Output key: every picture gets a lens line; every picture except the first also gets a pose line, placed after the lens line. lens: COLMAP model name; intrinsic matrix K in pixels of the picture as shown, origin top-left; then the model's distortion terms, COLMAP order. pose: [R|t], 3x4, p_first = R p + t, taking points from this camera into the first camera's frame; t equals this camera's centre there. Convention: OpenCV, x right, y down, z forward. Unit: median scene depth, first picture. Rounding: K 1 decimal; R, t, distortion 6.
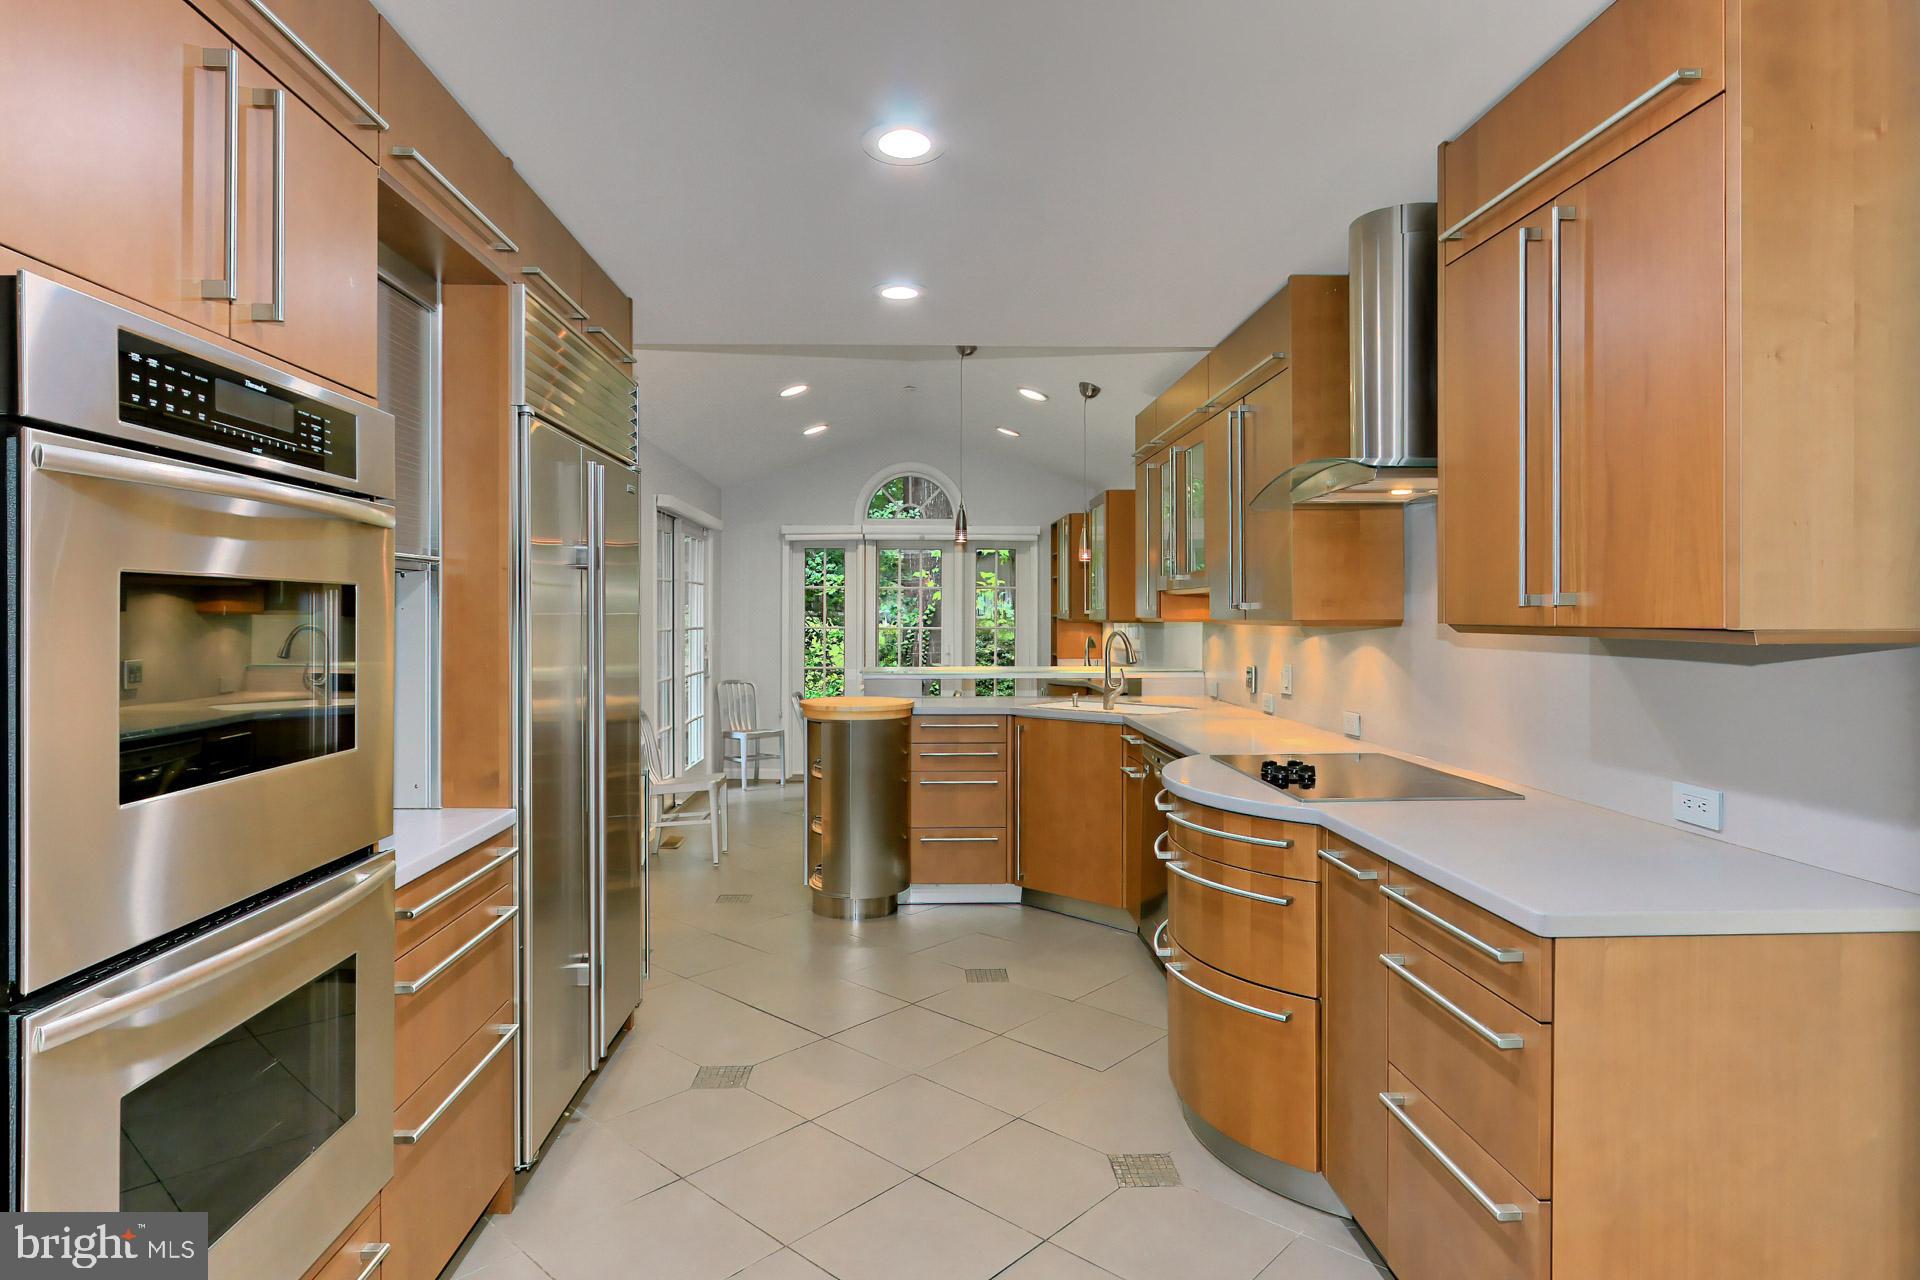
lens RADIAL K [[1051.8, 0, 961.5], [0, 1051.8, 628.6], [0, 0, 1]] dist [-0.004274, 0.001542]
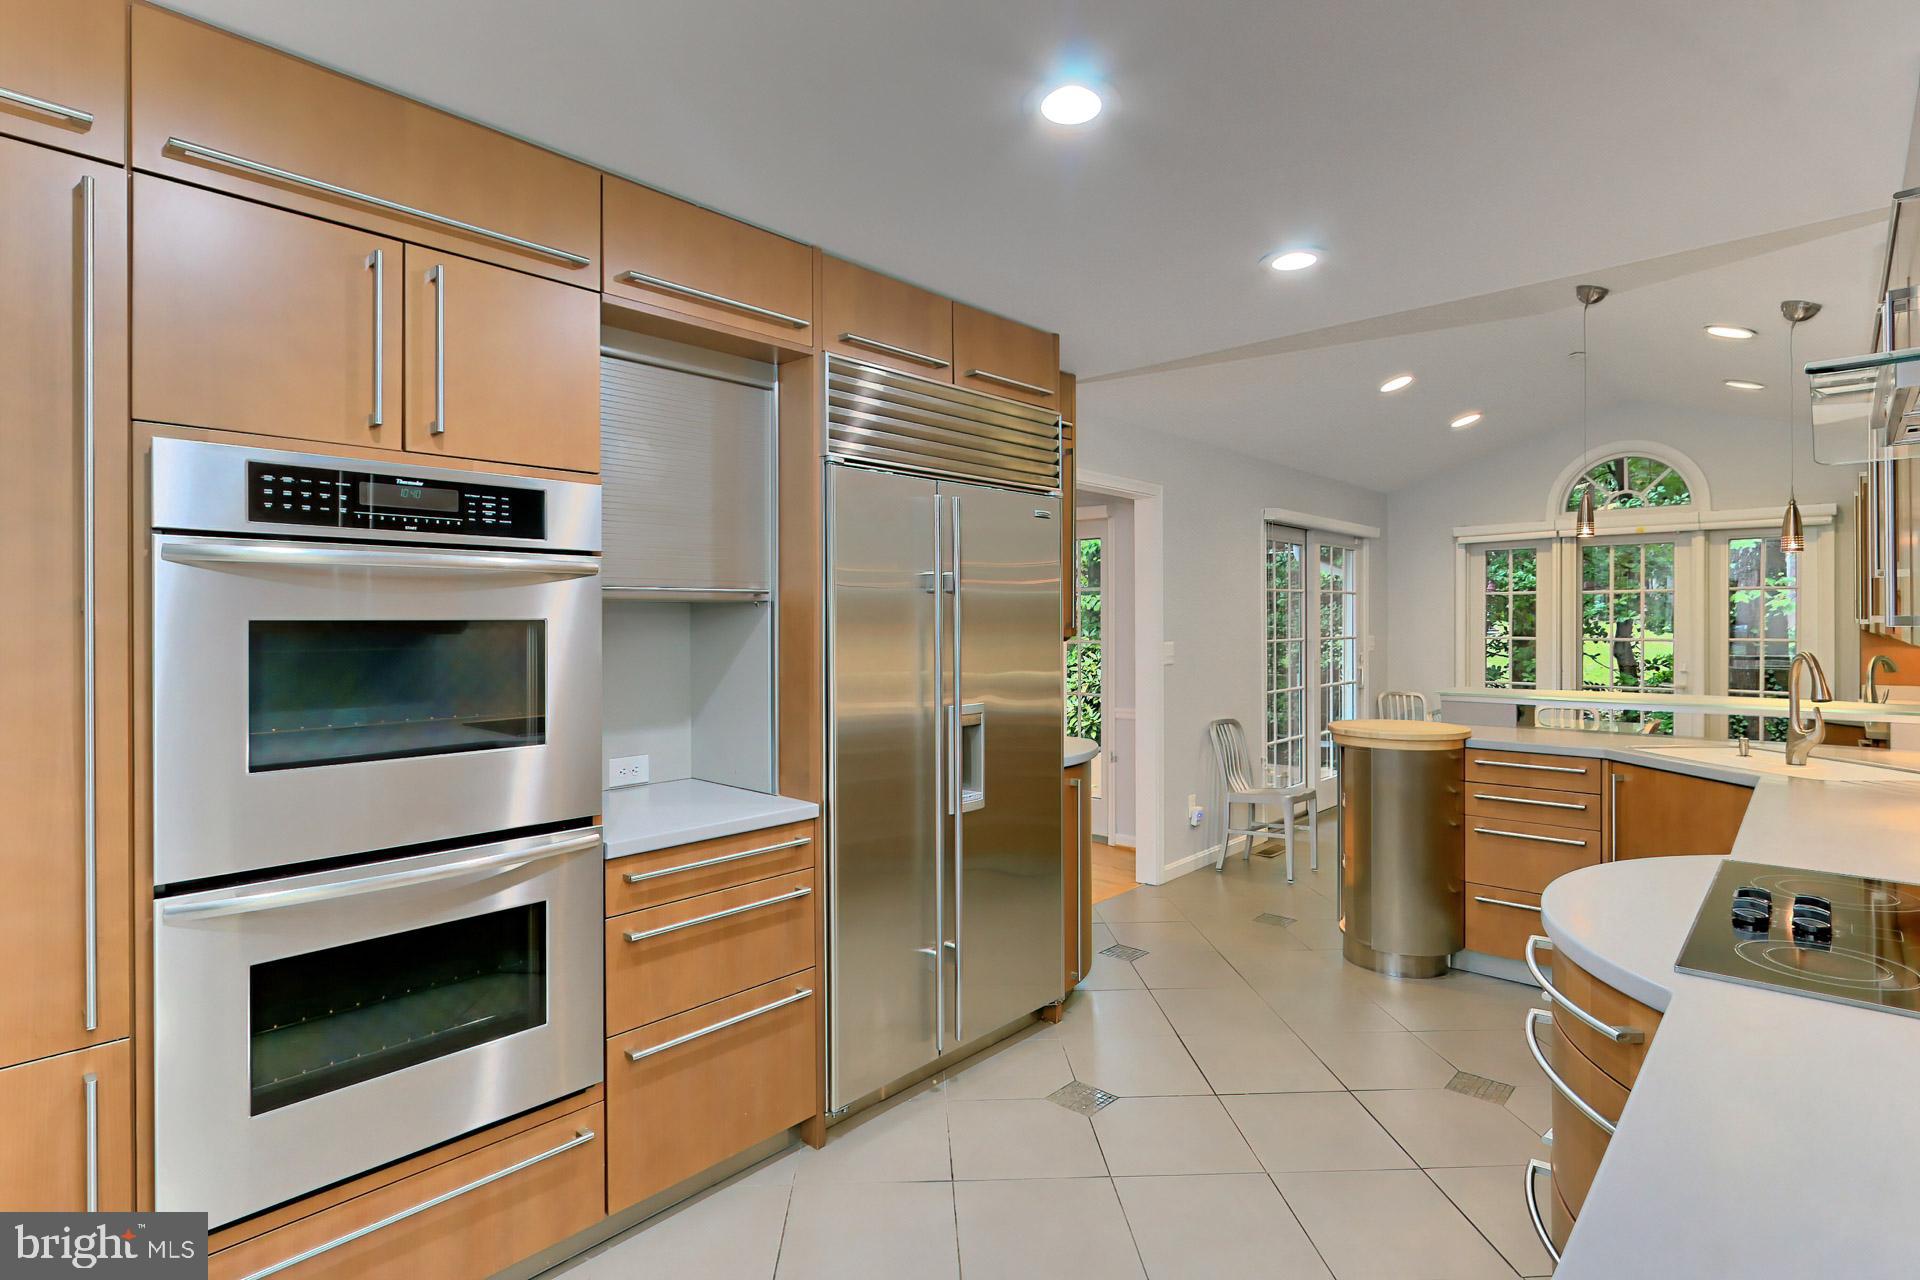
lens RADIAL K [[967.9, 0, 962.5], [0, 967.9, 629.9], [0, 0, 1]] dist [-0.001167, -0.001090]
pose [[0.710743, 0.002841, -0.703446, 0.210836], [-0.004640, 0.999989, -0.000650, -0.009991], [0.703436, 0.003726, 0.710749, 0.165847]]
